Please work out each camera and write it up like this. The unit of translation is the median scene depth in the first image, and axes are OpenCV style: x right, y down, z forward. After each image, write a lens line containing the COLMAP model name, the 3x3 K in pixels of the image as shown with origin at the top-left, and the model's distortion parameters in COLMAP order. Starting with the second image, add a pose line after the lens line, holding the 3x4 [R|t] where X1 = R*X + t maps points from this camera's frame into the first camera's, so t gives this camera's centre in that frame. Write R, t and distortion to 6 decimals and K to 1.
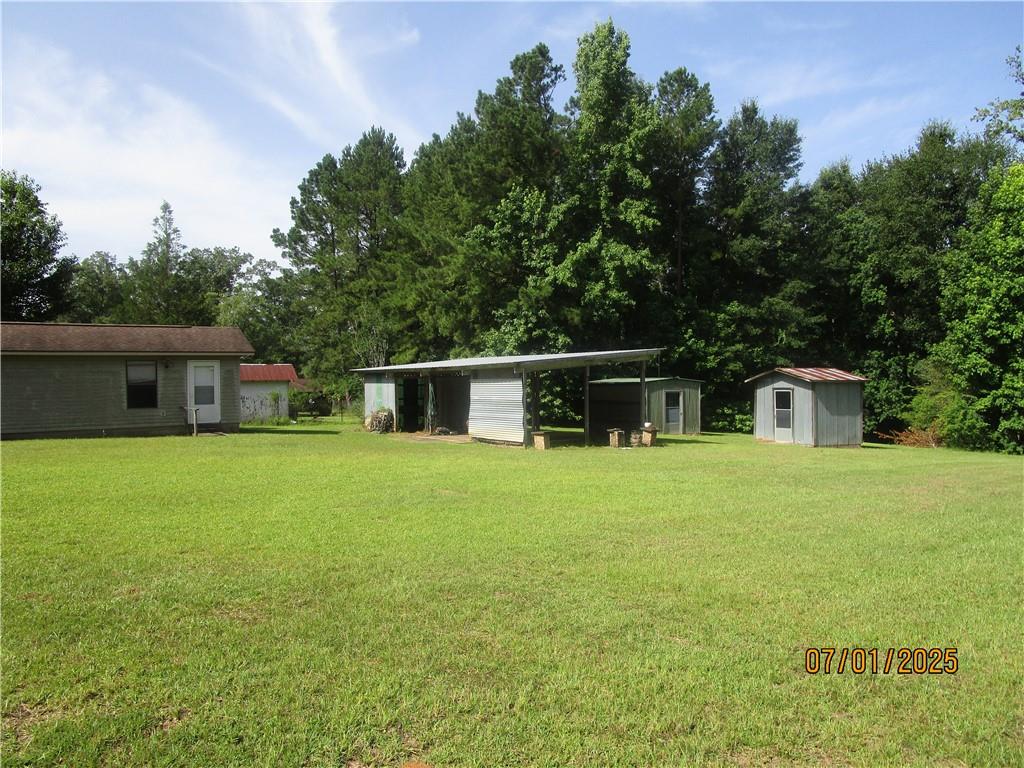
lens RADIAL K [[727.2, 0, 512.0], [0, 727.2, 384.0], [0, 0, 1]] dist [-0.052363, 0.041639]
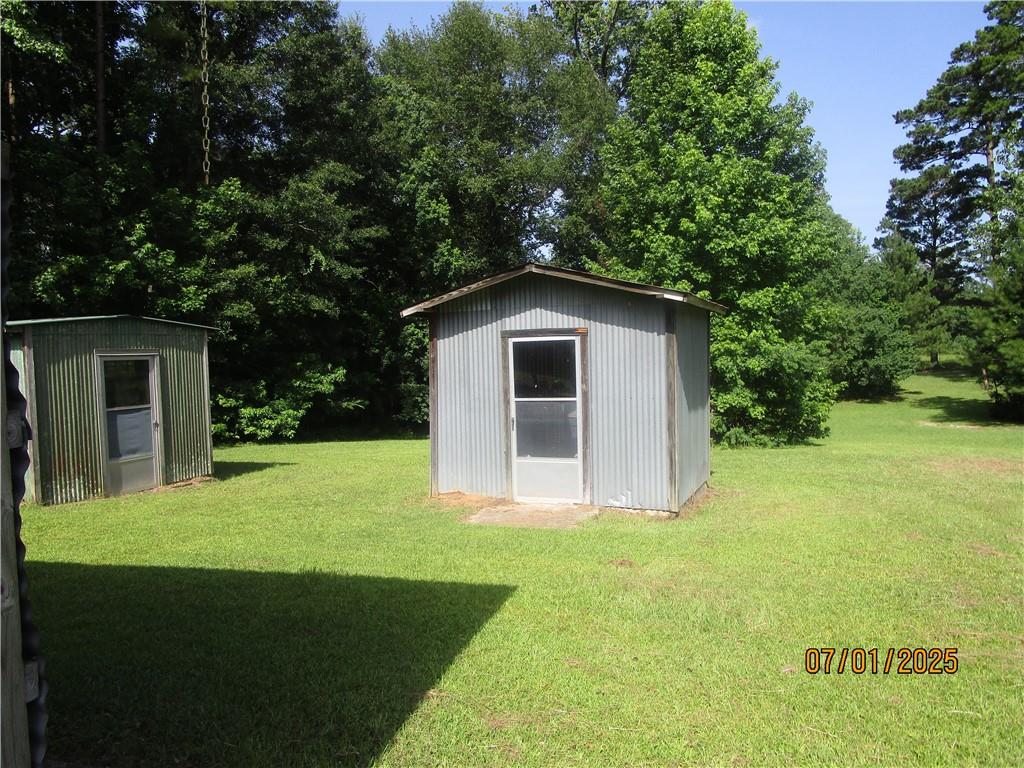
lens RADIAL K [[727.2, 0, 512.0], [0, 727.2, 384.0], [0, 0, 1]] dist [-0.052363, 0.041639]
pose [[0.715421, -0.046218, 0.697163, 0.056170], [0.024962, 0.998863, 0.040603, 0.006025], [-0.698247, -0.011646, 0.715762, 0.301883]]
